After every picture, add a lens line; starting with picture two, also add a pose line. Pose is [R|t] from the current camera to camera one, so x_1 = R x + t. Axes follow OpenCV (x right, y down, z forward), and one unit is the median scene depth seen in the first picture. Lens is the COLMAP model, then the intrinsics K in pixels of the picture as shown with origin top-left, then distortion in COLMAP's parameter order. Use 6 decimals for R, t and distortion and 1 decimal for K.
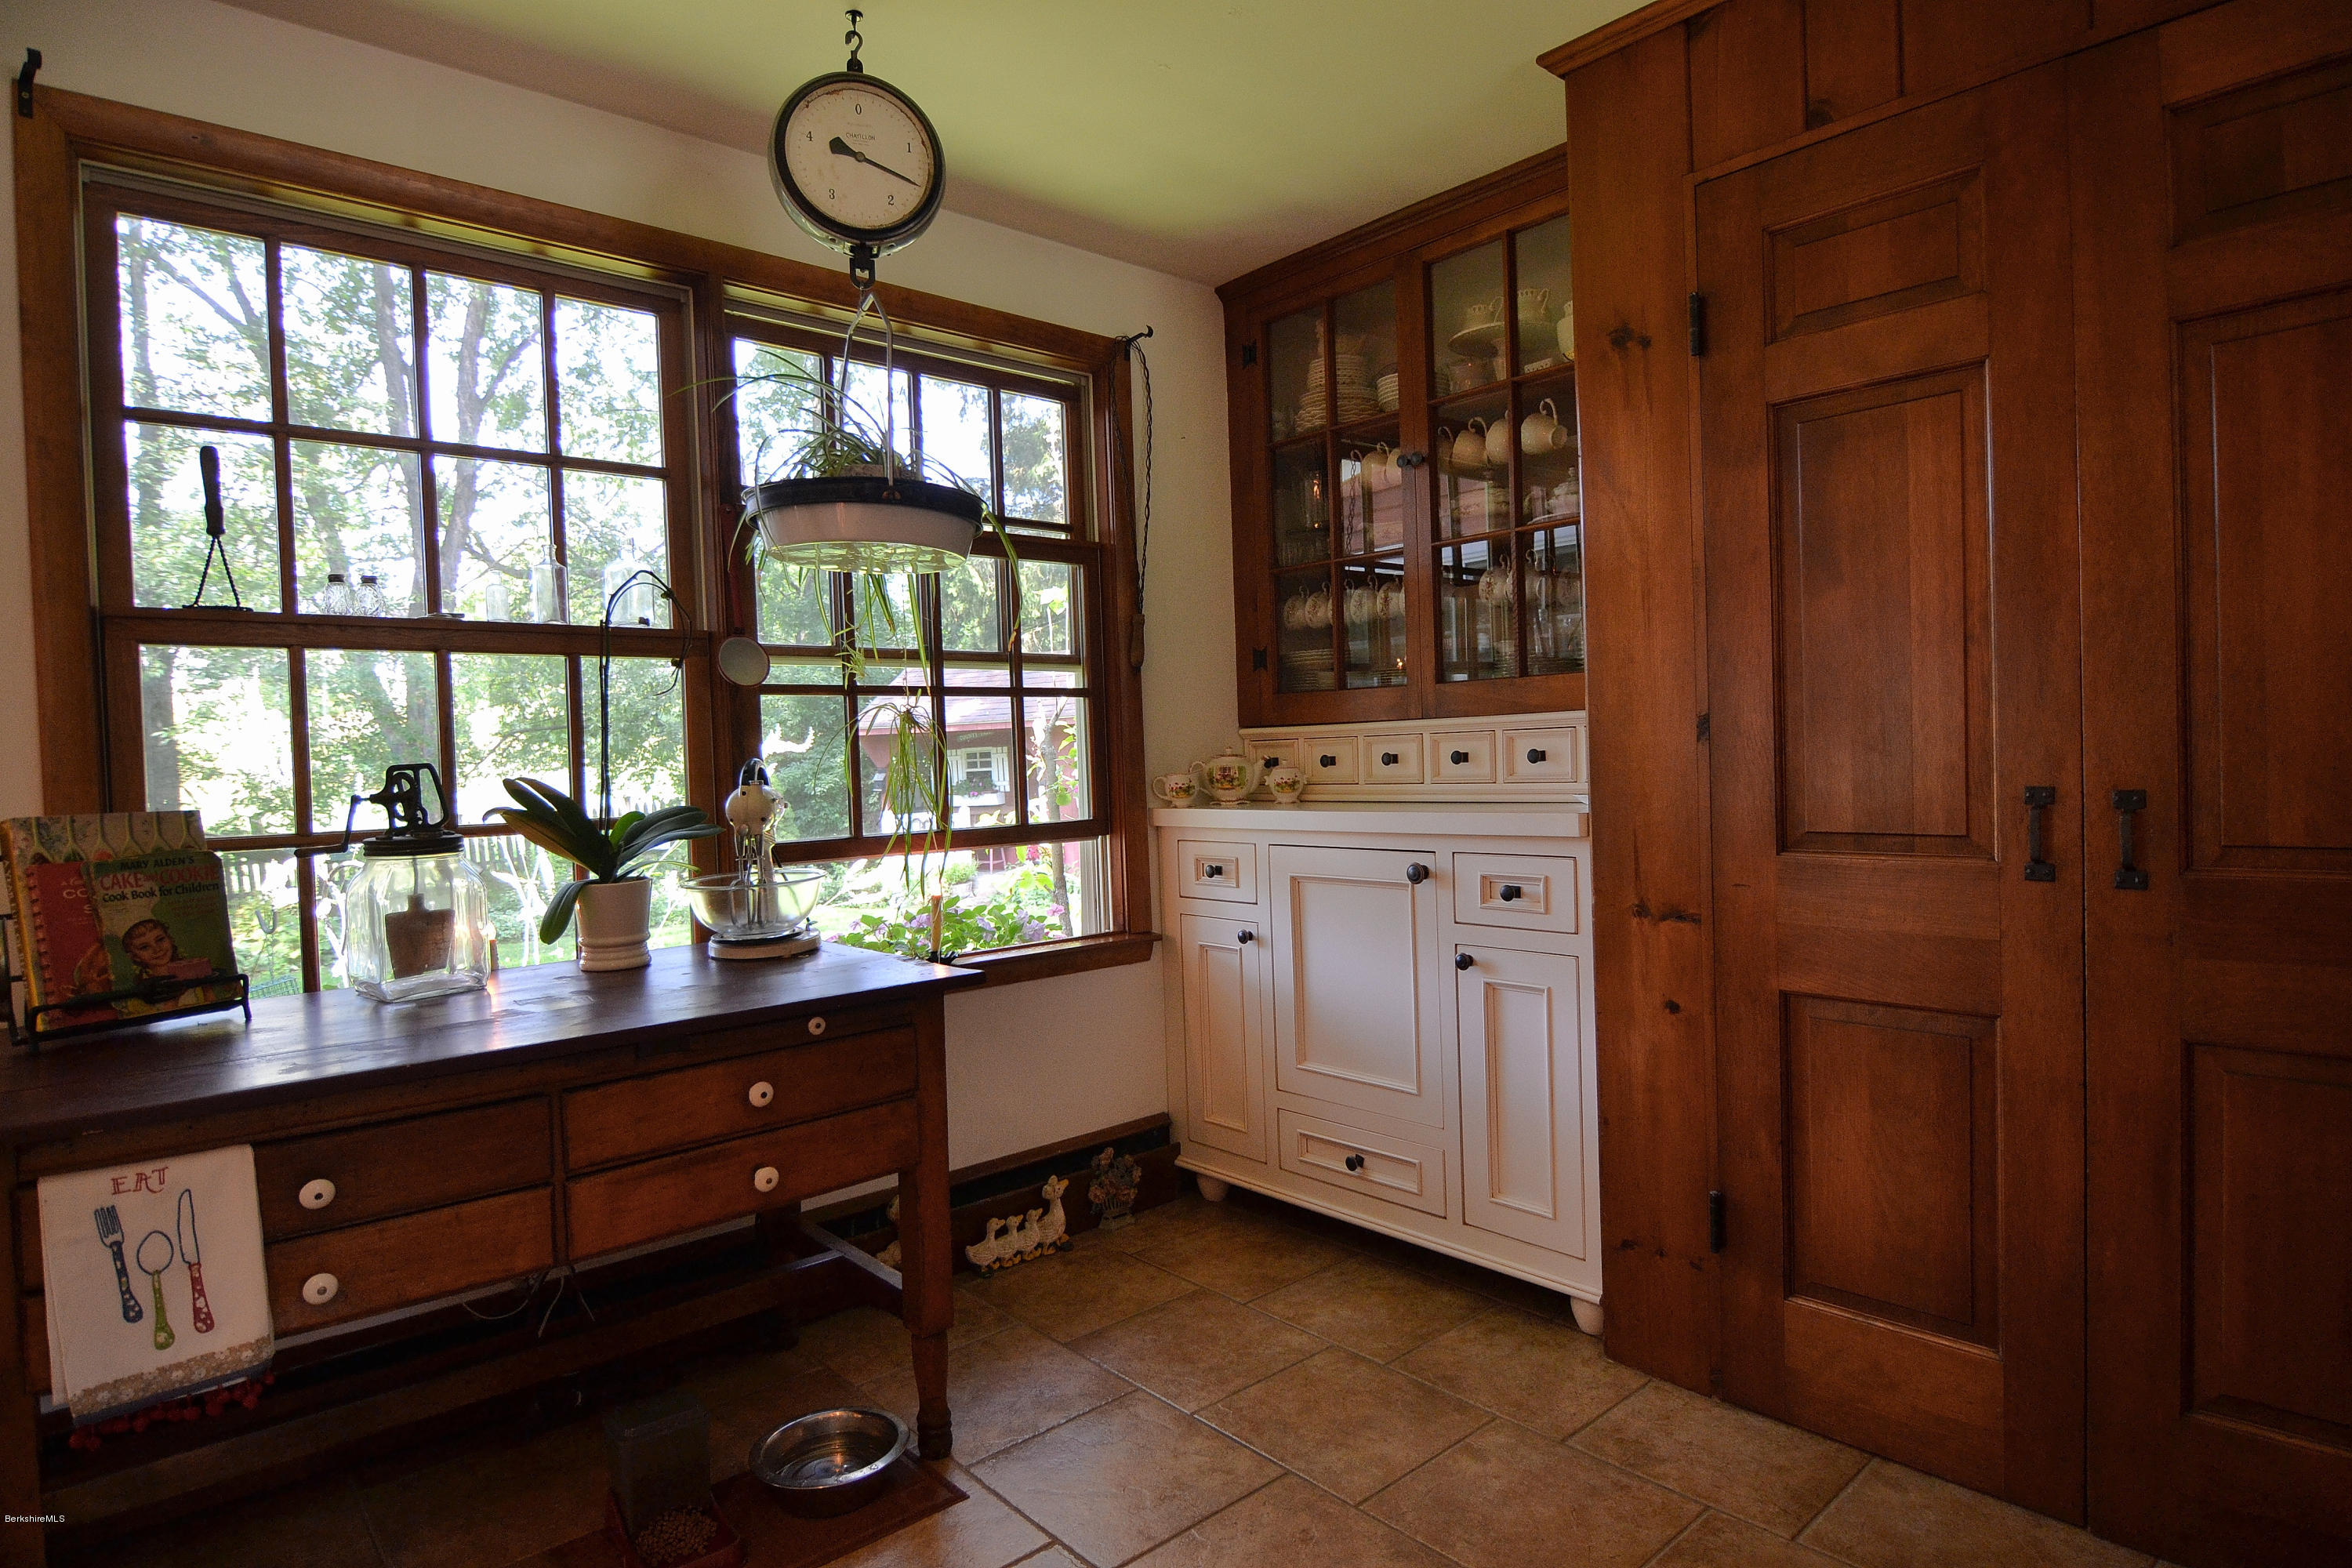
lens RADIAL K [[1284.1, 0, 1184.3], [0, 1284.1, 787.7], [0, 0, 1]] dist [-0.002858, -0.014292]
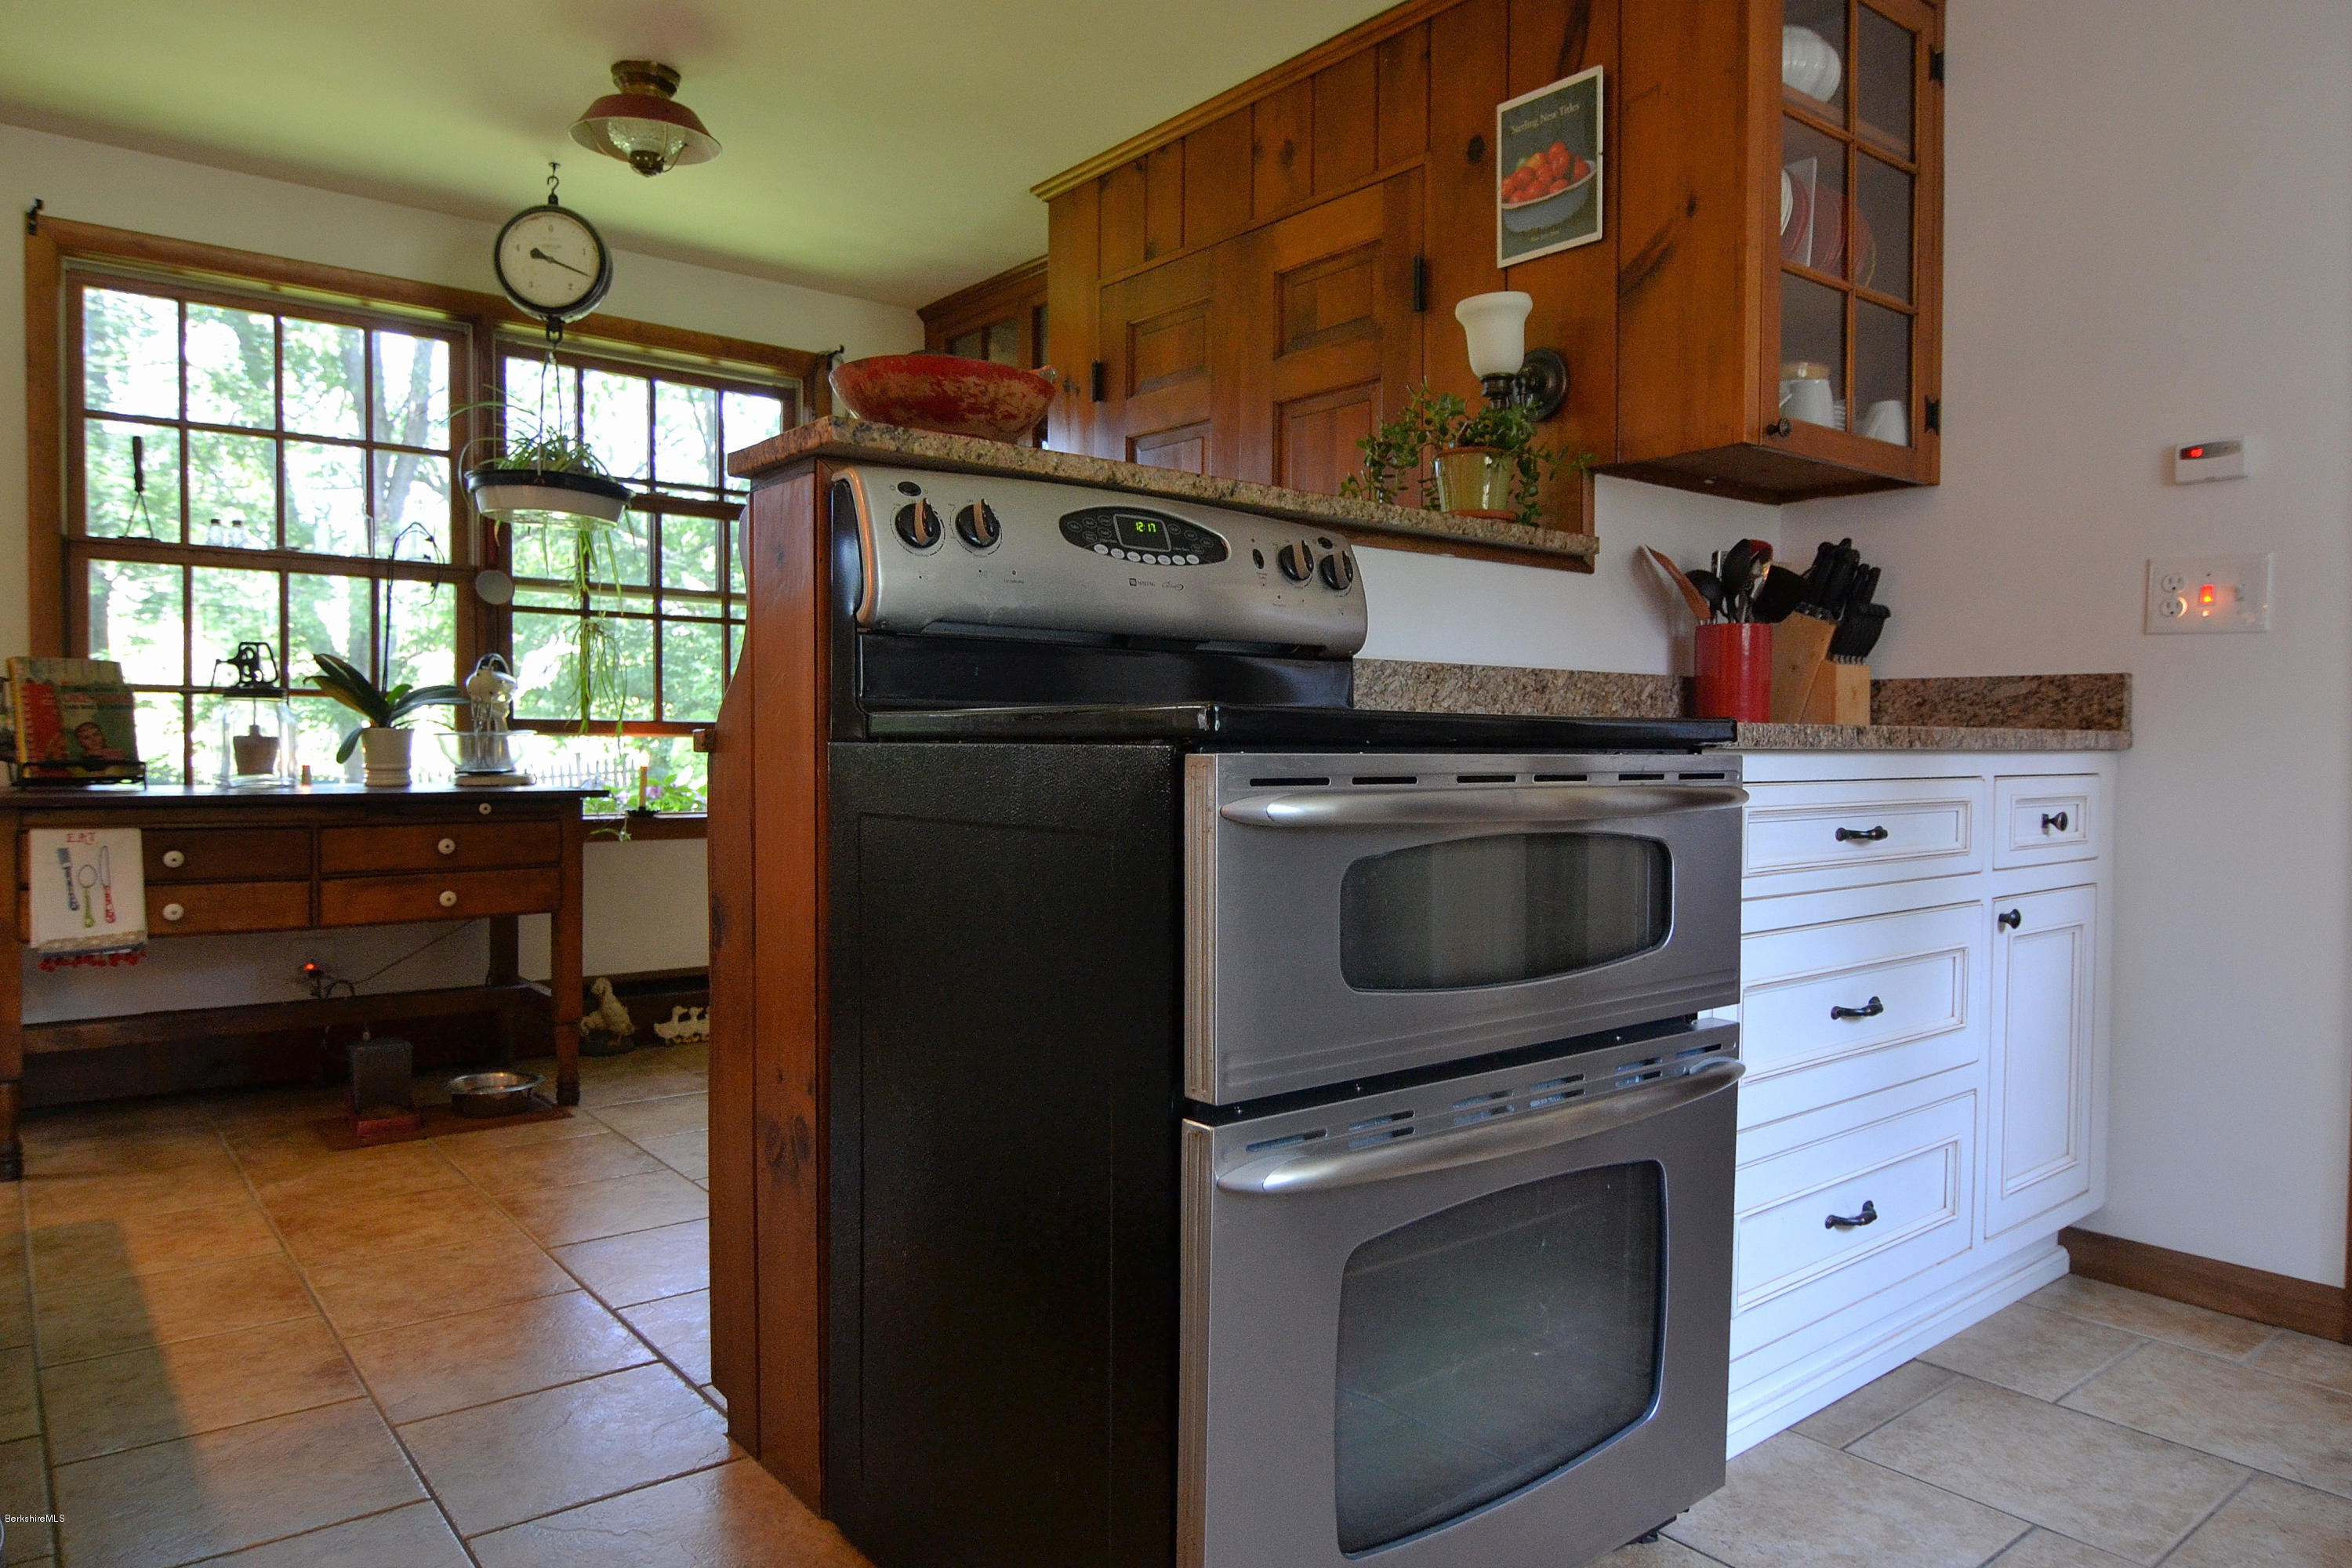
lens RADIAL K [[1497.5, 0, 1176.0], [0, 1497.5, 784.0], [0, 0, 1]] dist [0.001084, -0.017319]
pose [[0.998012, 0.041336, -0.047584, 0.620418], [-0.041231, 0.999145, 0.003199, 0.103862], [0.047675, -0.001231, 0.998862, -0.779009]]
